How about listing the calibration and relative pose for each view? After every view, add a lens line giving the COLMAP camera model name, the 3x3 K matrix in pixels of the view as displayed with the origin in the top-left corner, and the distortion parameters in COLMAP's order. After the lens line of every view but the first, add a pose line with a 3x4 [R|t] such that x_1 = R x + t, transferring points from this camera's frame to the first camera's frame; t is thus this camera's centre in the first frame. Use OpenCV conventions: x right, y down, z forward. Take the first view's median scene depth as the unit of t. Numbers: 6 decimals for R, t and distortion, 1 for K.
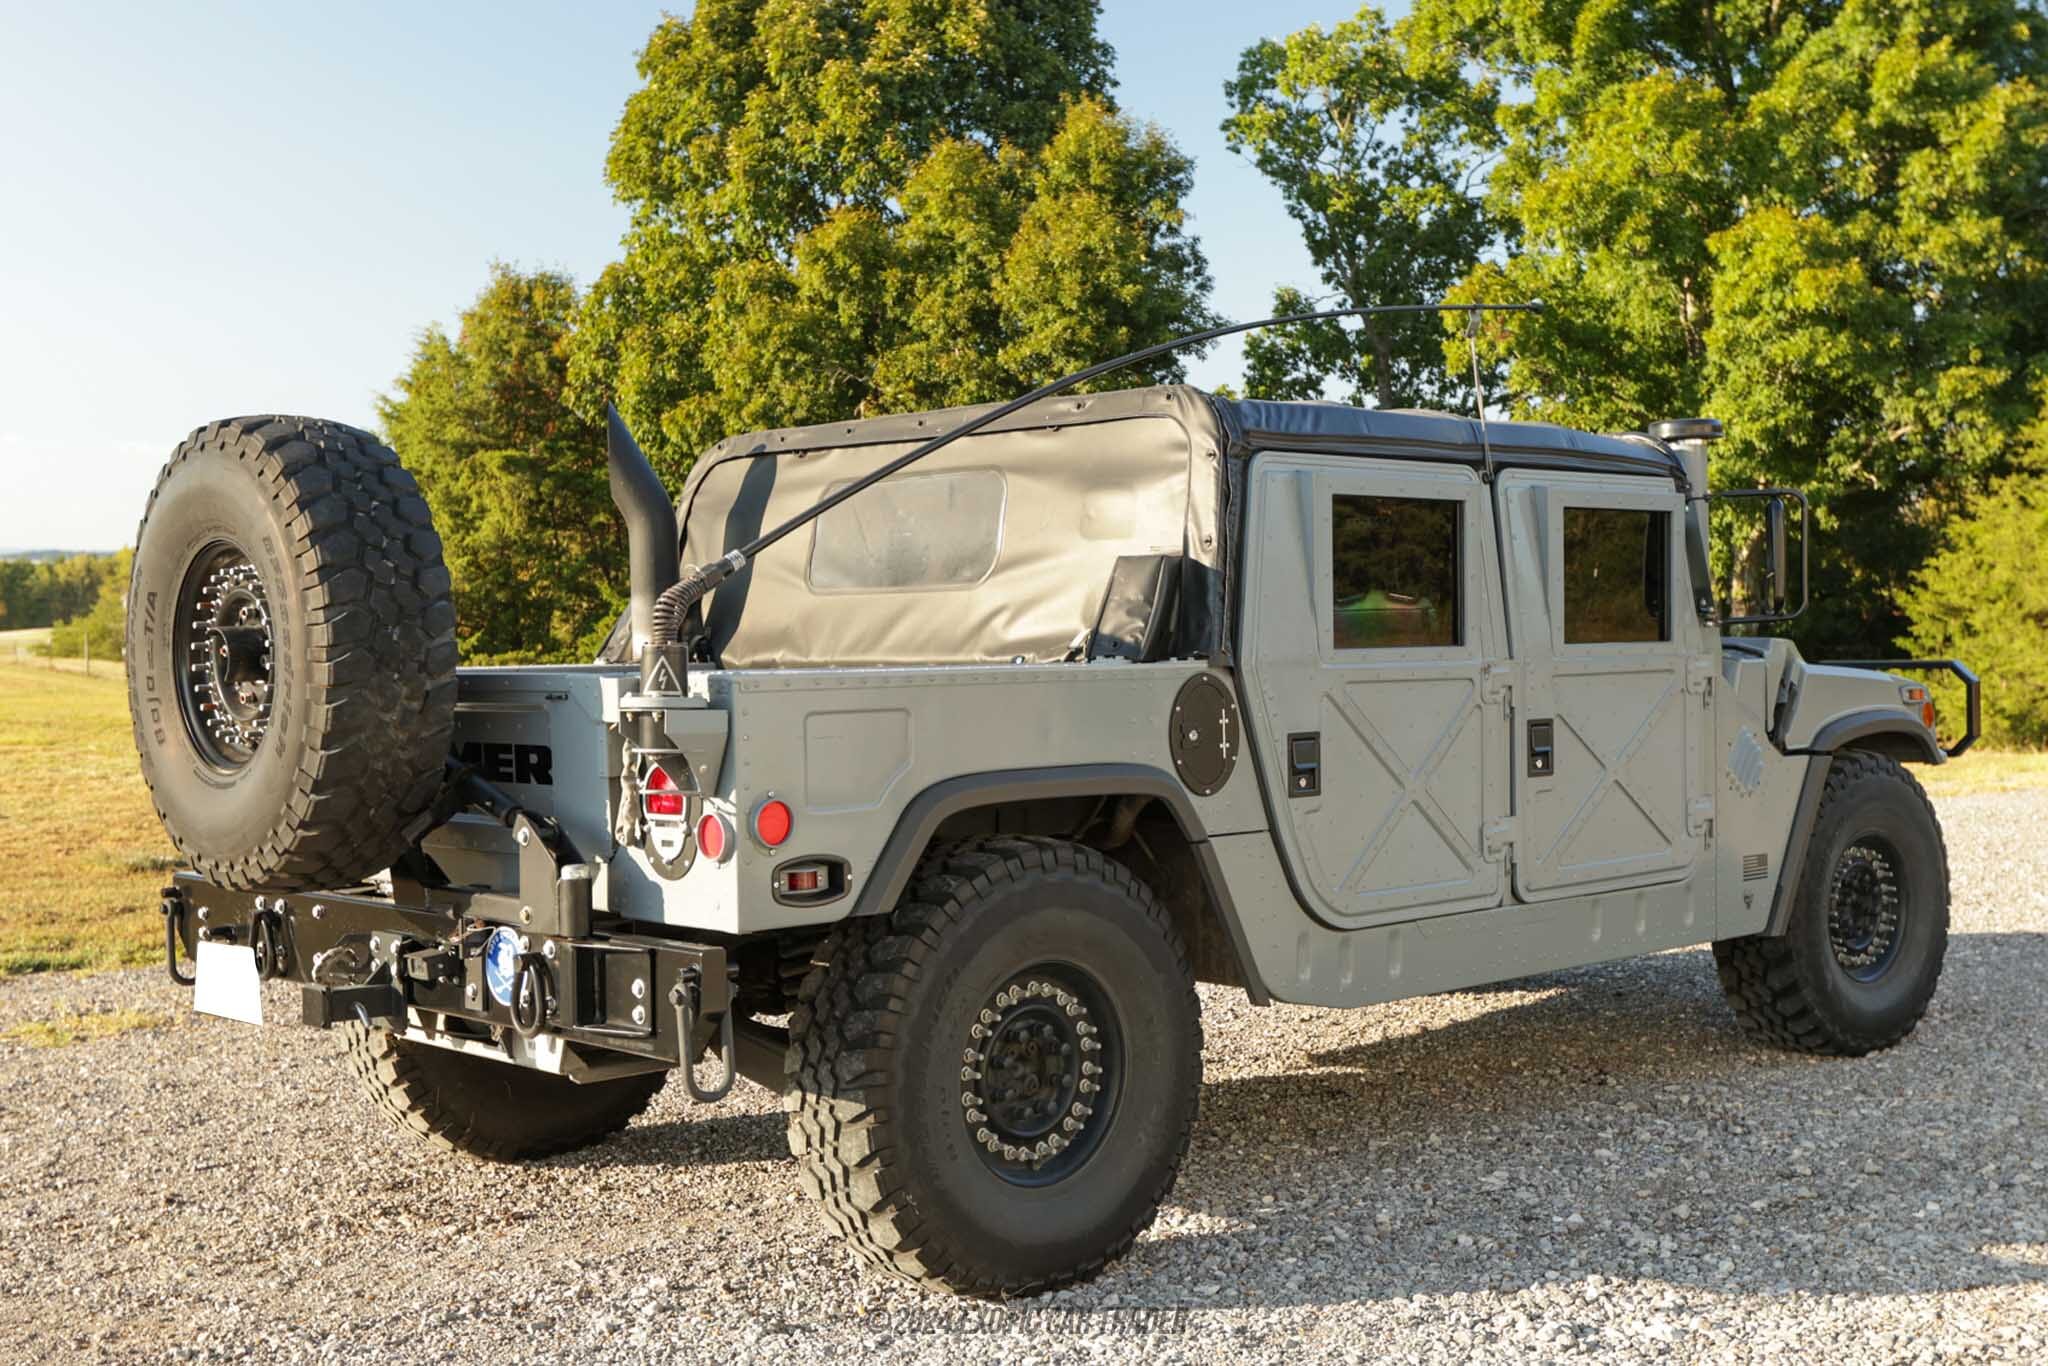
lens RADIAL K [[2319.8, 0, 1033.8], [0, 2319.8, 702.6], [0, 0, 1]] dist [0.003988, 0.000000]
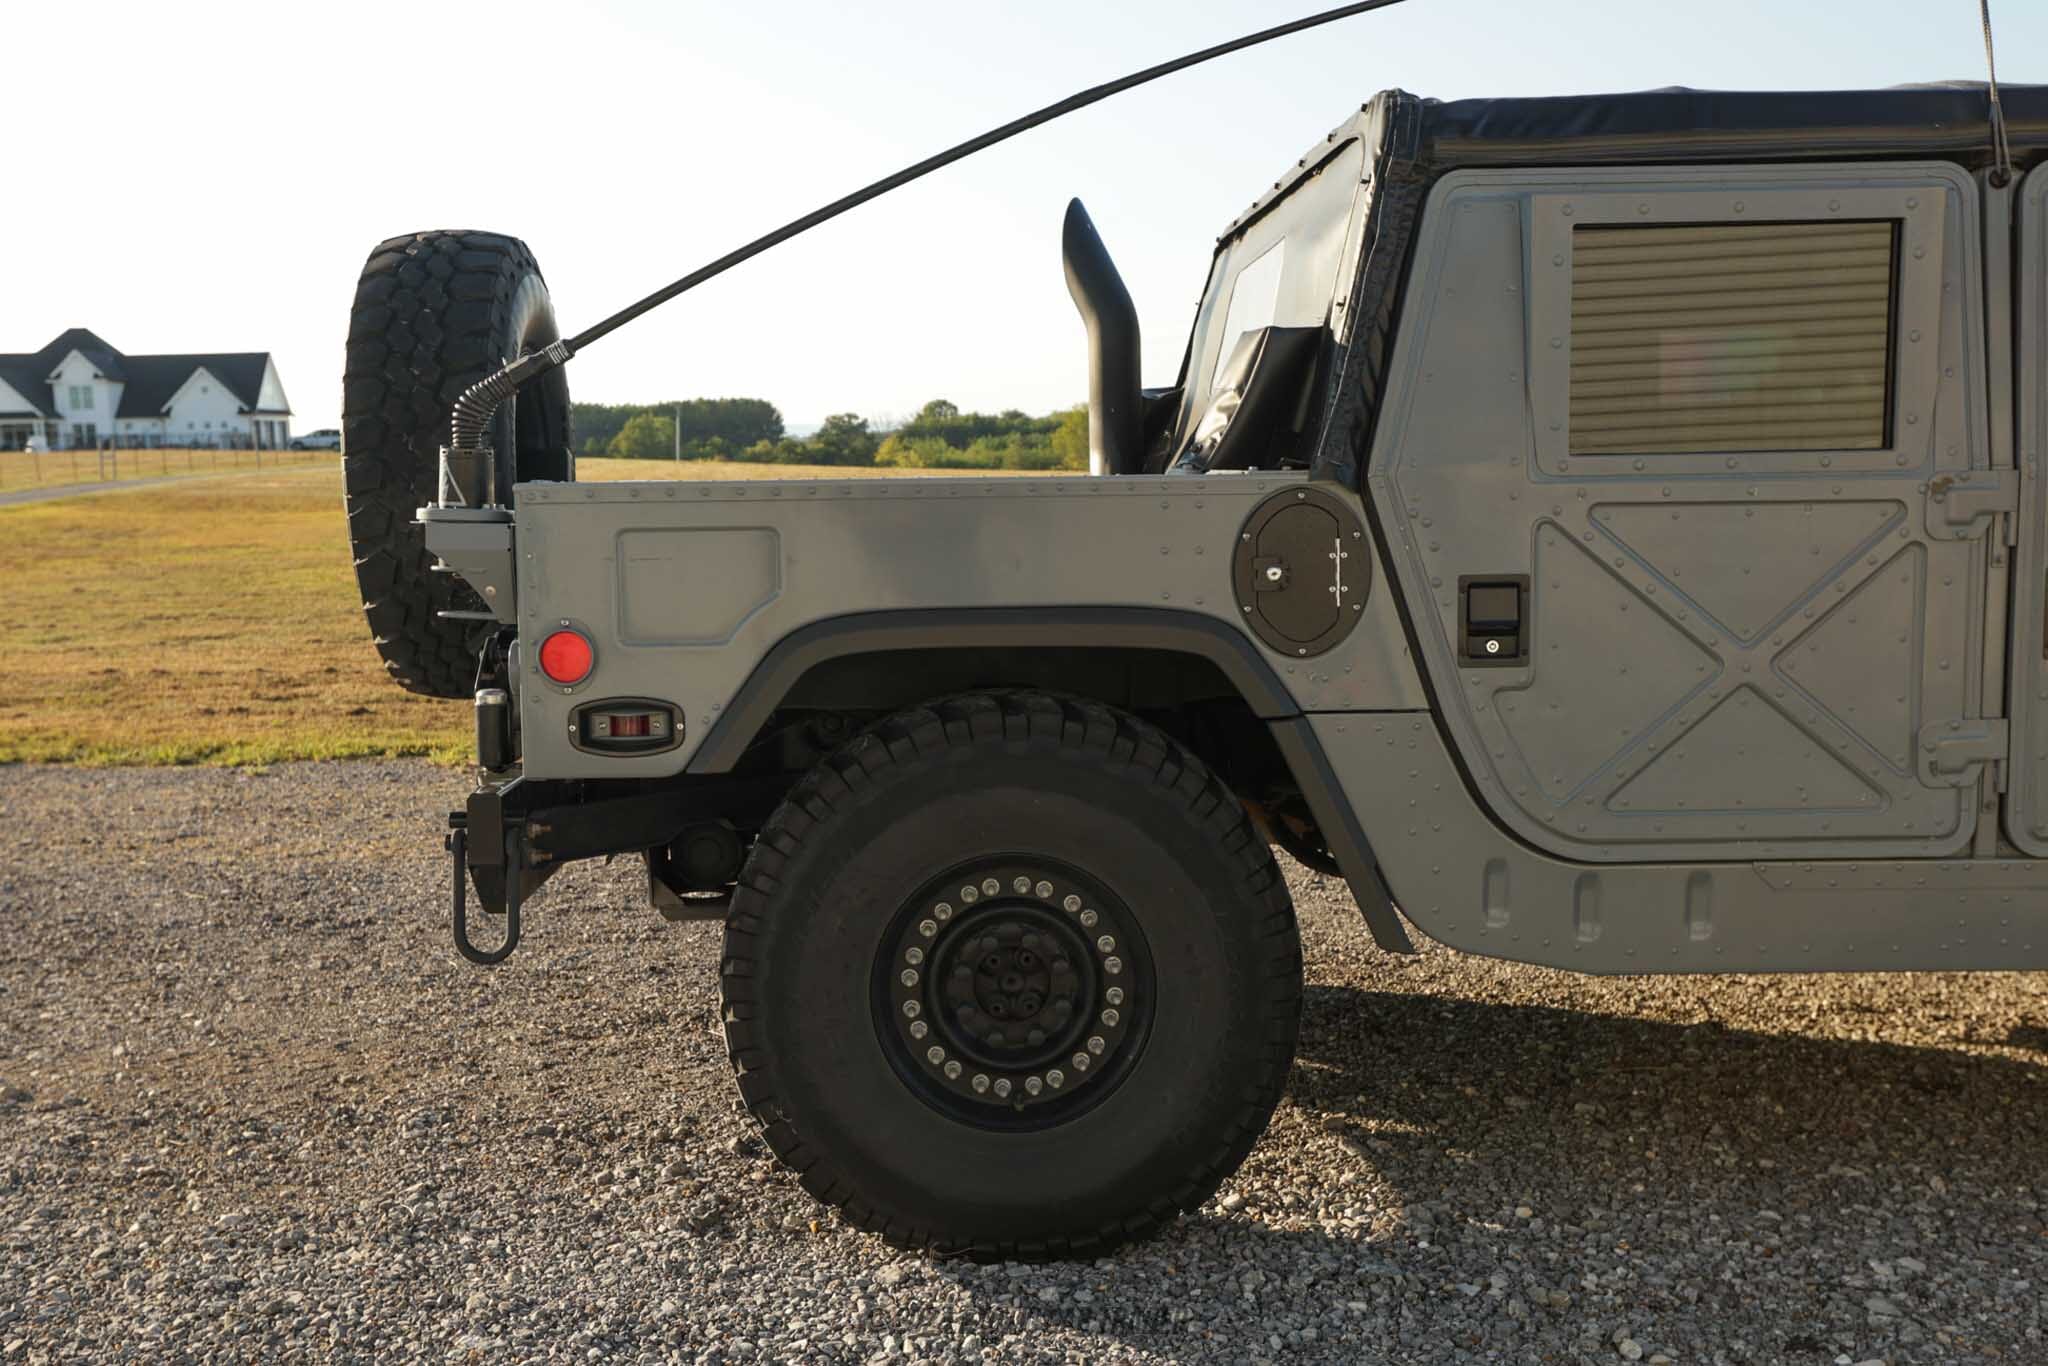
lens RADIAL K [[2039.2, 0, 991.9], [0, 2039.2, 696.8], [0, 0, 1]] dist [0.032322, 0.000000]
pose [[0.740509, 0.071027, -0.668282, 0.382737], [-0.016340, 0.996008, 0.087753, -0.001916], [0.671847, -0.054062, 0.738714, 0.405188]]
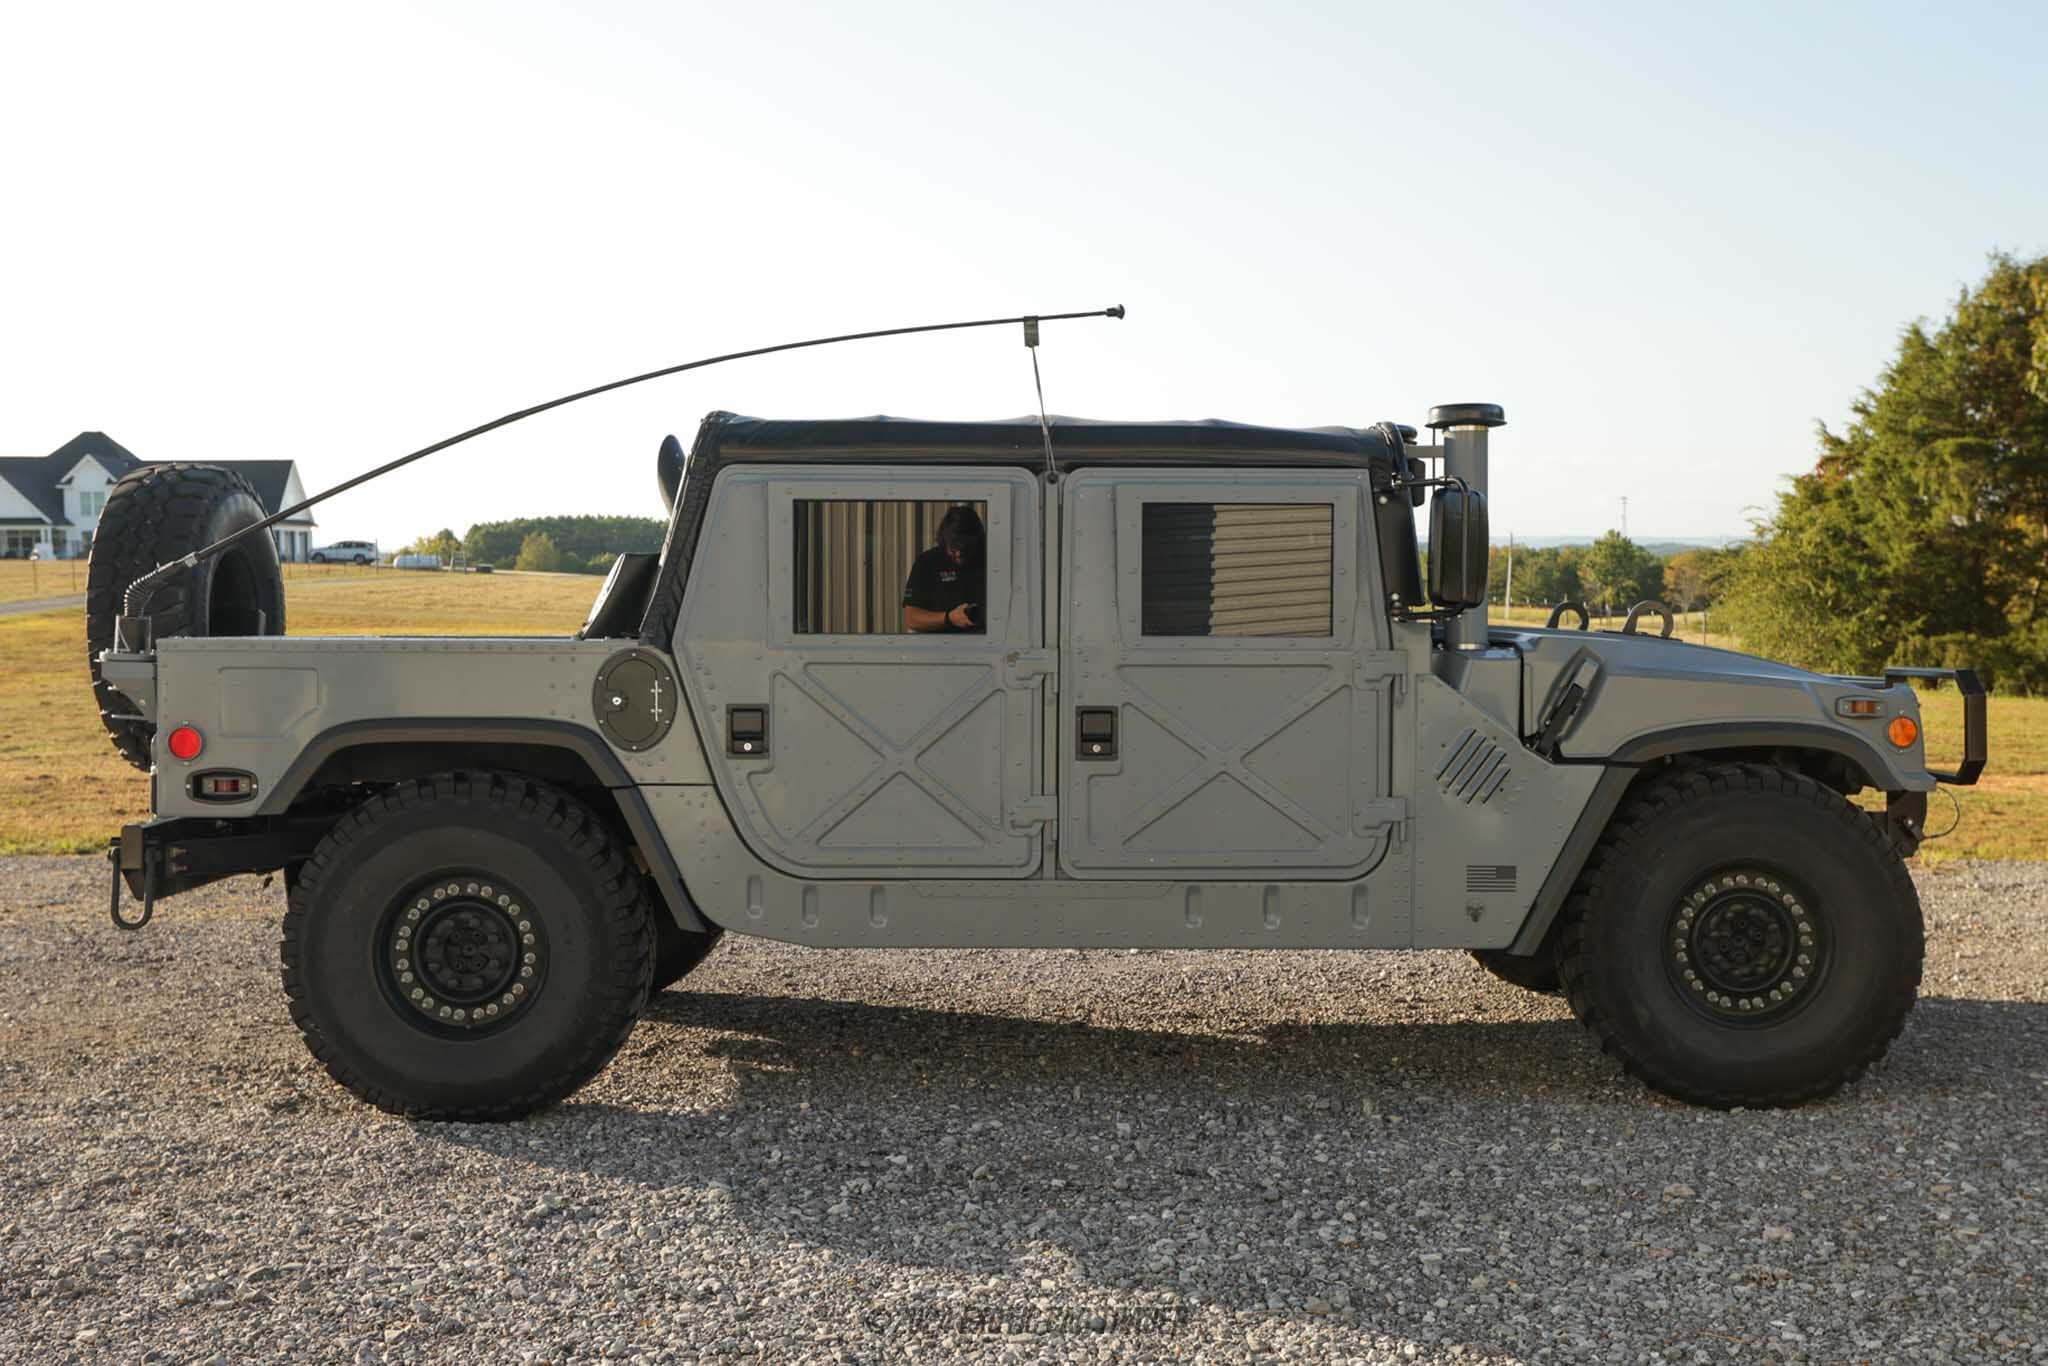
lens RADIAL K [[2103.5, 0, 1053.6], [0, 2103.5, 695.6], [0, 0, 1]] dist [0.039726, 0.000000]
pose [[0.749821, 0.041626, -0.660330, 0.856540], [-0.035198, 0.999115, 0.023015, -0.019528], [0.660703, 0.005986, 0.750623, 0.277707]]
